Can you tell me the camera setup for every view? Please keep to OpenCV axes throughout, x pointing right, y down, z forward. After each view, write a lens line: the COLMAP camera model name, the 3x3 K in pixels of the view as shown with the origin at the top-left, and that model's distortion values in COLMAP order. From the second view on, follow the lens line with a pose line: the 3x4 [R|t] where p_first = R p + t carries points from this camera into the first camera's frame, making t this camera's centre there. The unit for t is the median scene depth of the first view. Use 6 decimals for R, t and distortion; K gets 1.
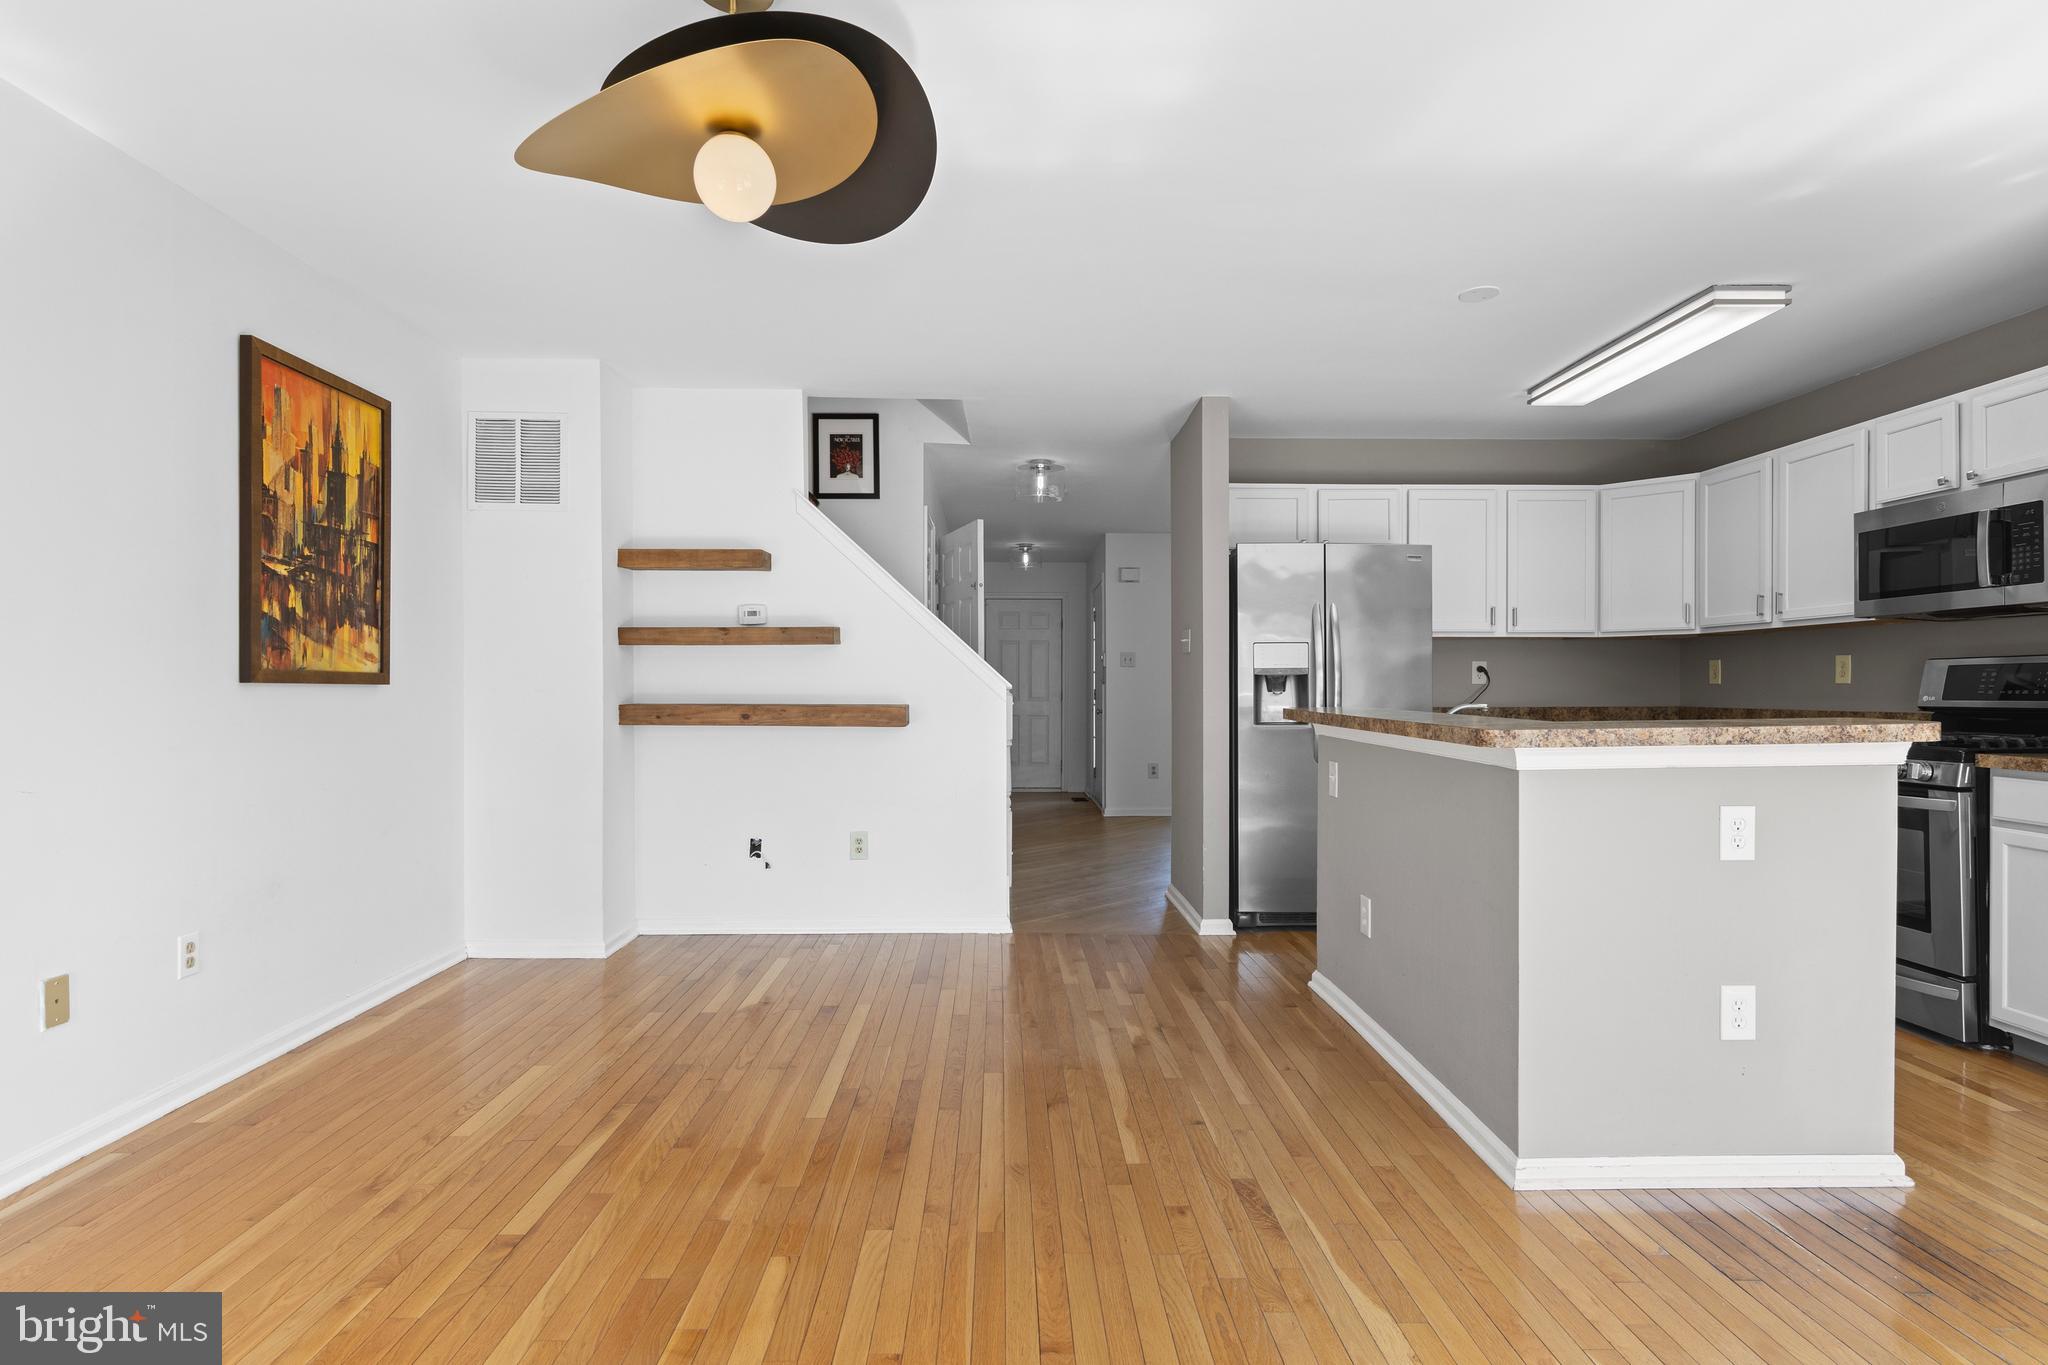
lens RADIAL K [[1050.0, 0, 1024.9], [0, 1050.0, 692.9], [0, 0, 1]] dist [0.014553, -0.004389]
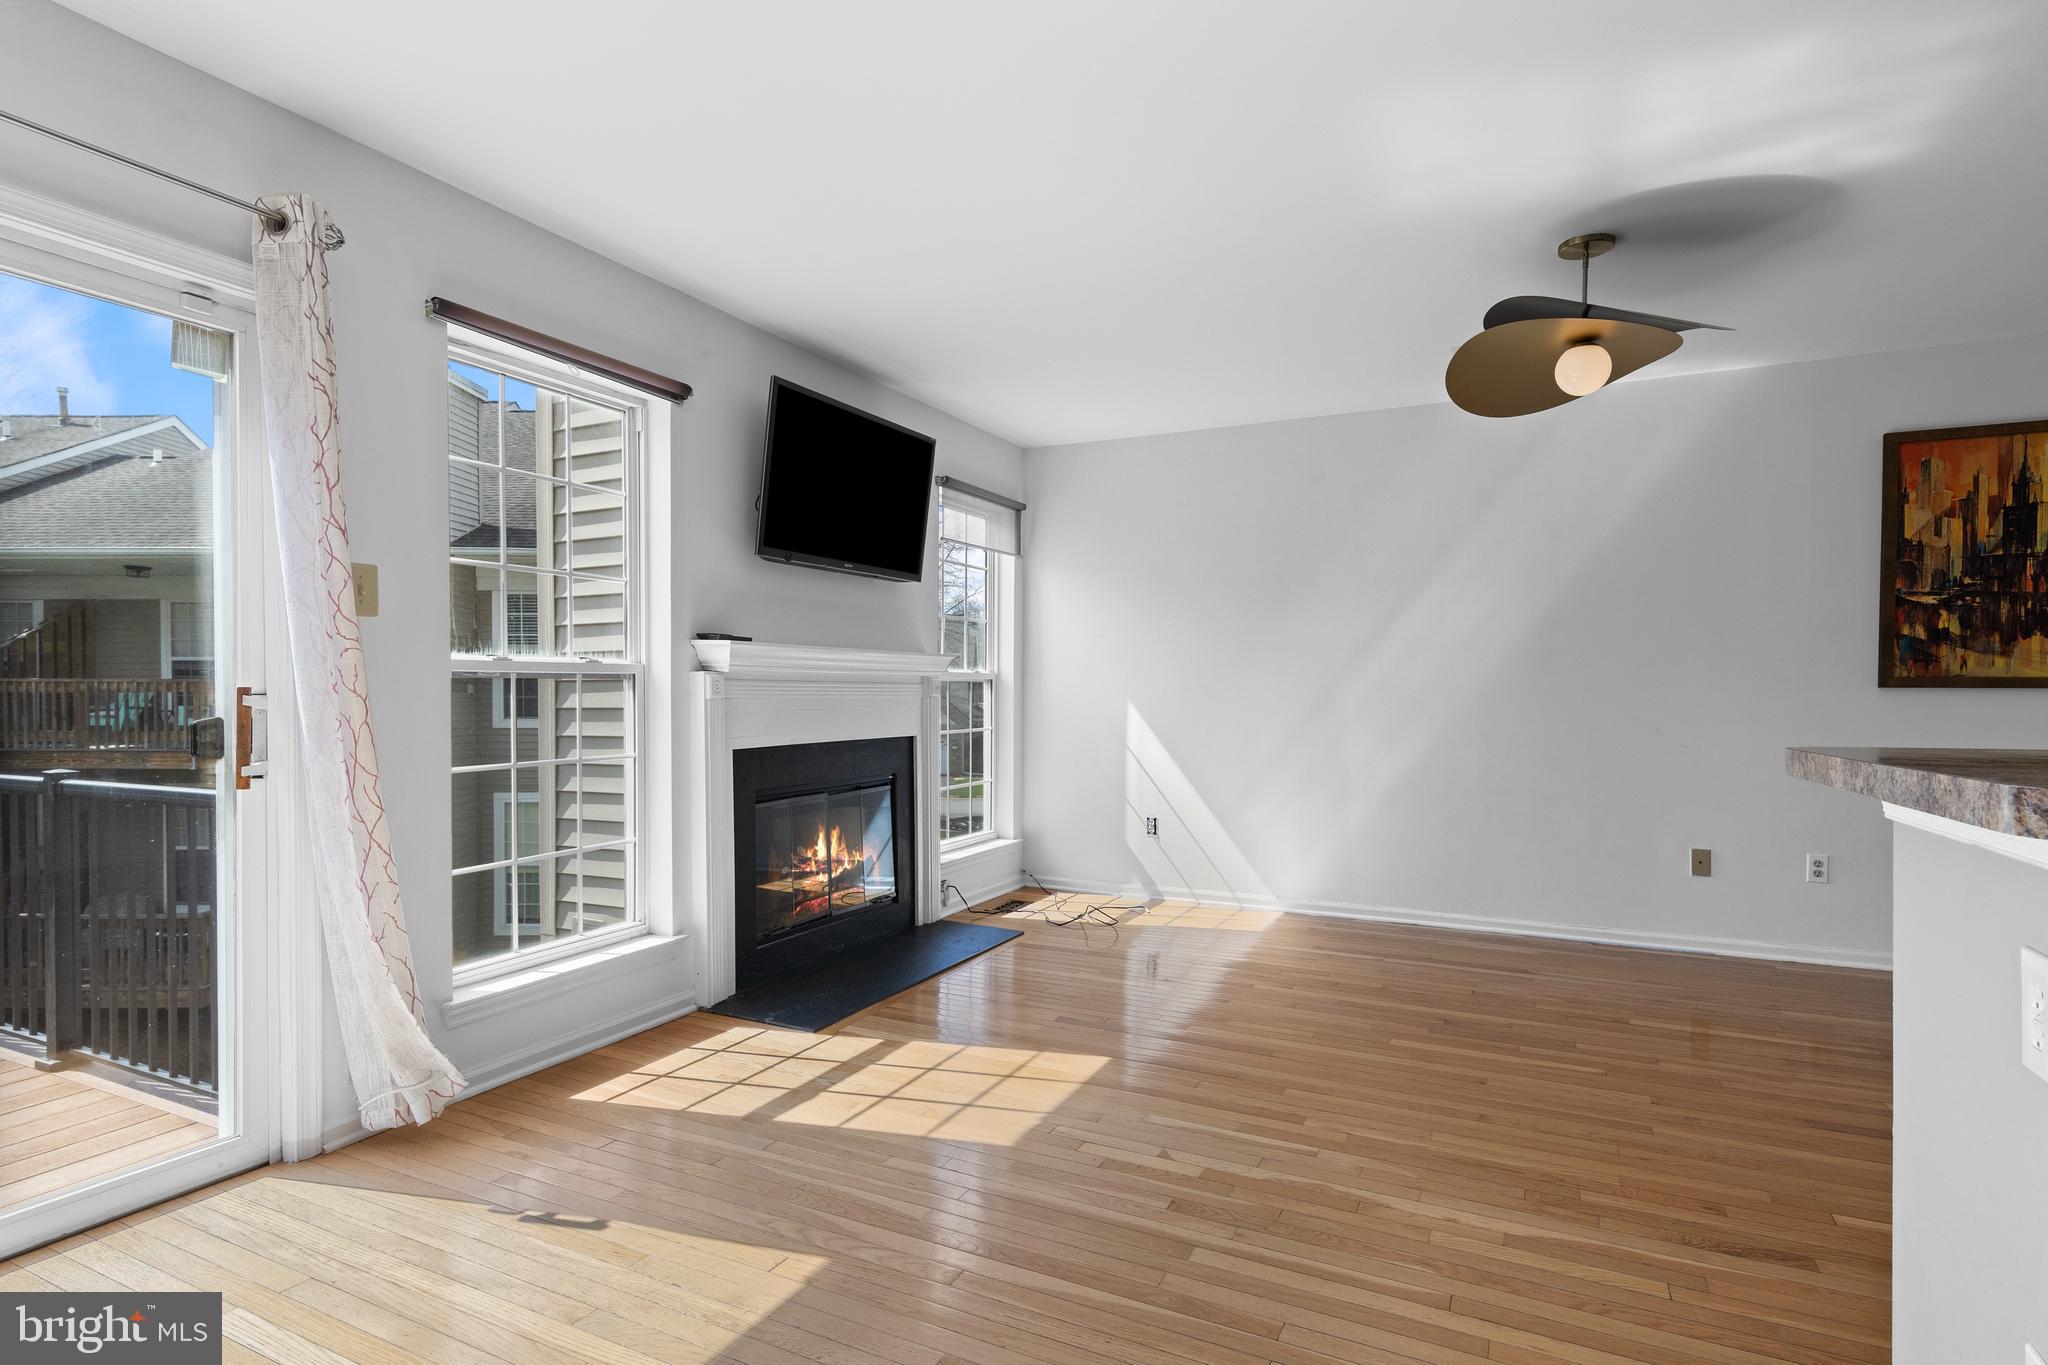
lens RADIAL K [[1050.0, 0, 1025.6], [0, 1050.0, 705.4], [0, 0, 1]] dist [0.014553, -0.004389]
pose [[-0.464832, 0.011493, -0.885324, 0.886521], [-0.005608, 0.999857, 0.015924, -0.001836], [0.885381, 0.012367, -0.464702, 0.581445]]
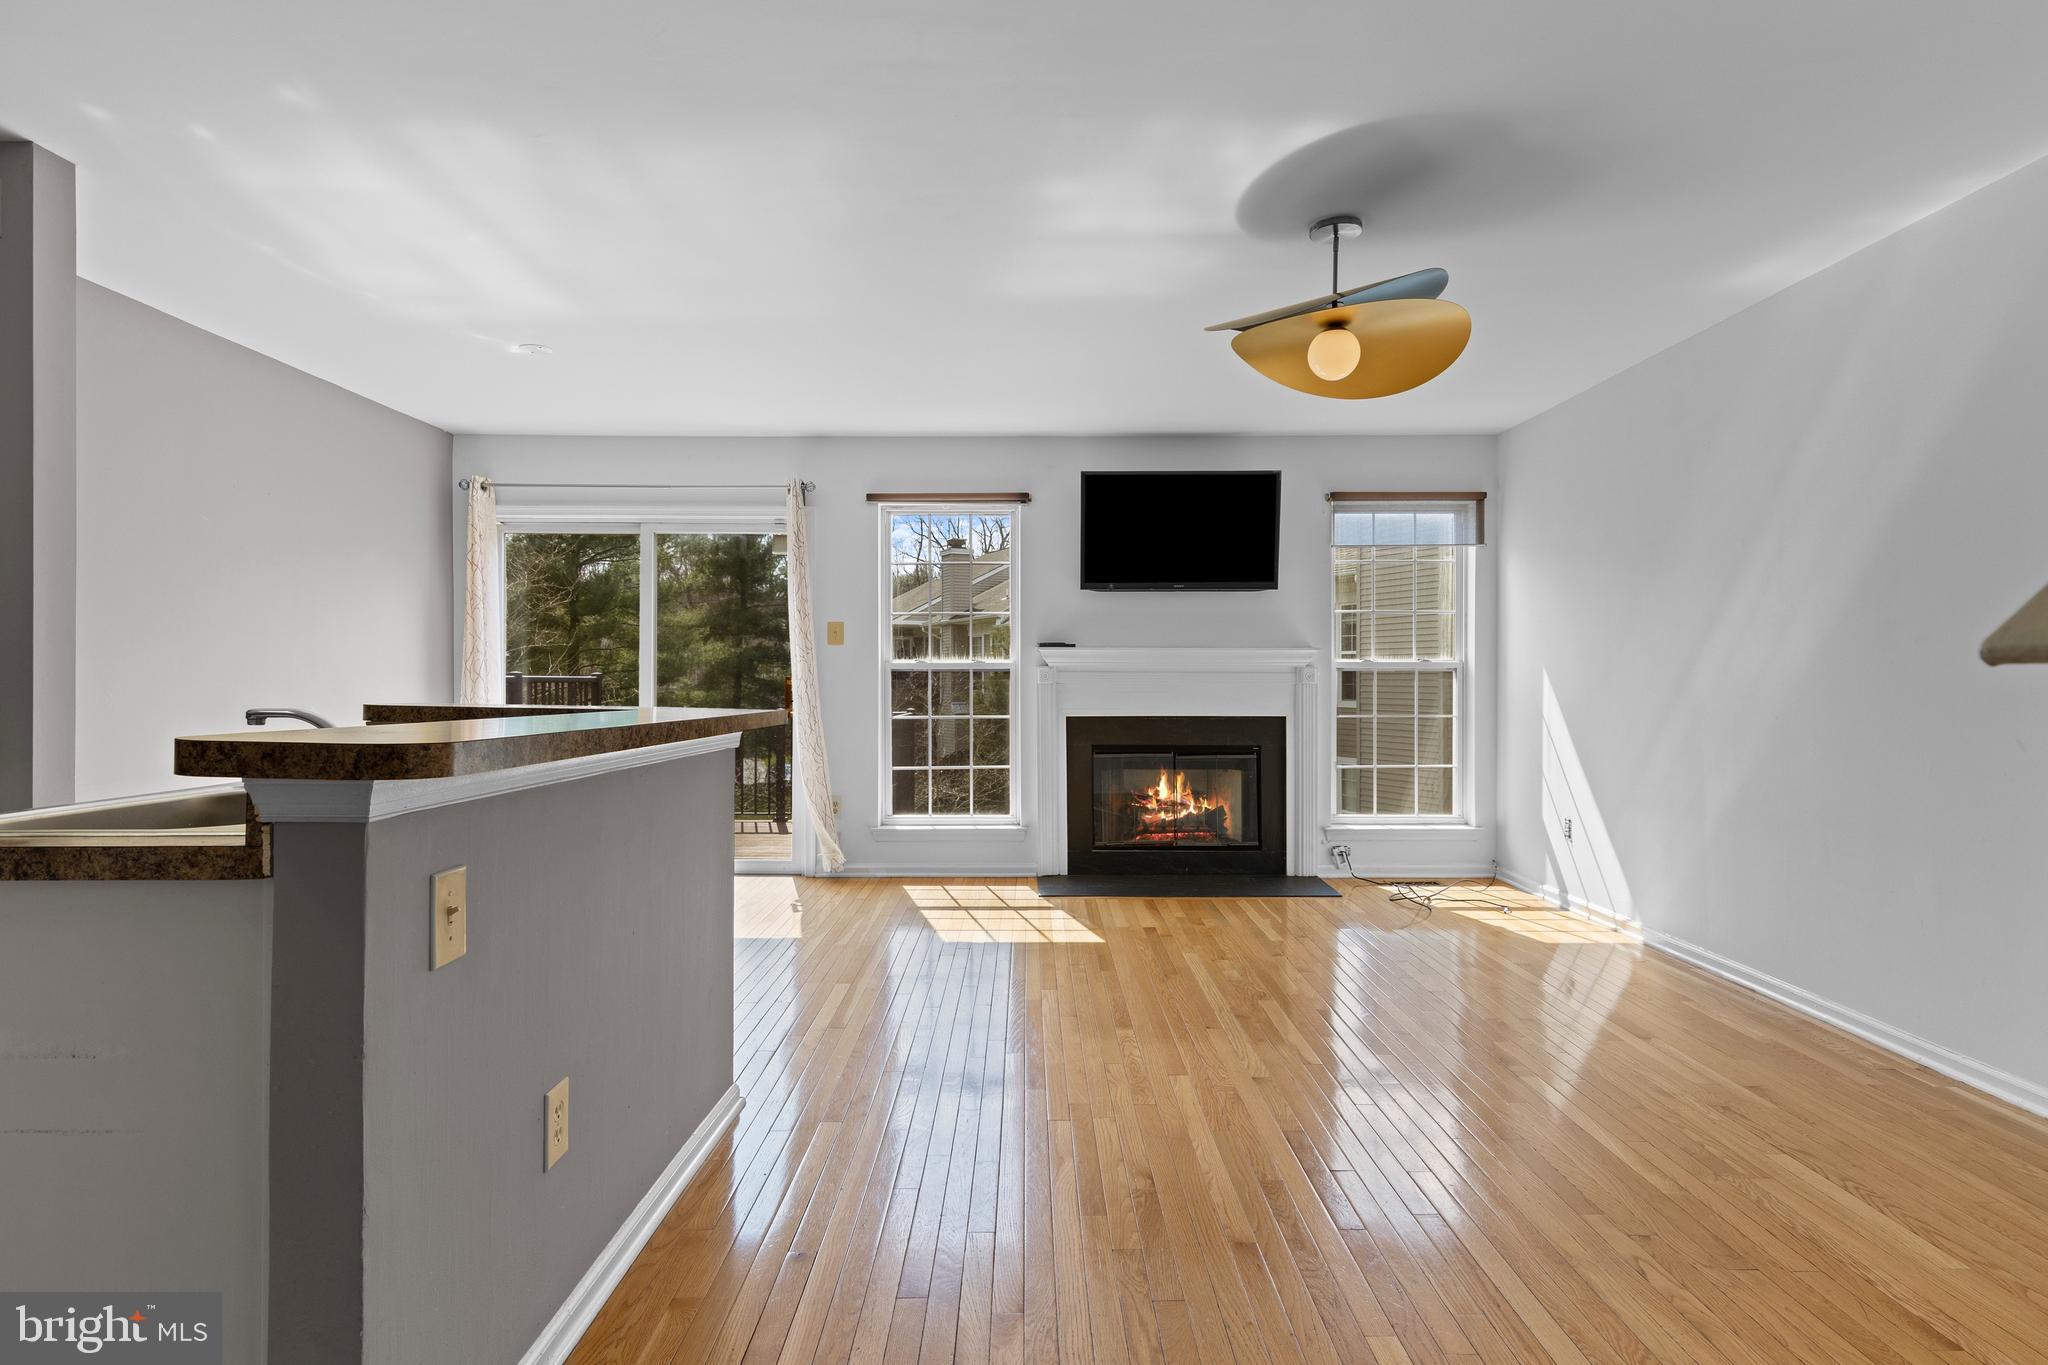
lens RADIAL K [[1050.0, 0, 1021.1], [0, 1050.0, 674.8], [0, 0, 1]] dist [0.014553, -0.004389]
pose [[-0.999581, -0.002633, 0.028814, 0.085534], [-0.002590, 0.999995, 0.001552, -0.006335], [-0.028818, 0.001477, -0.999584, 1.501259]]
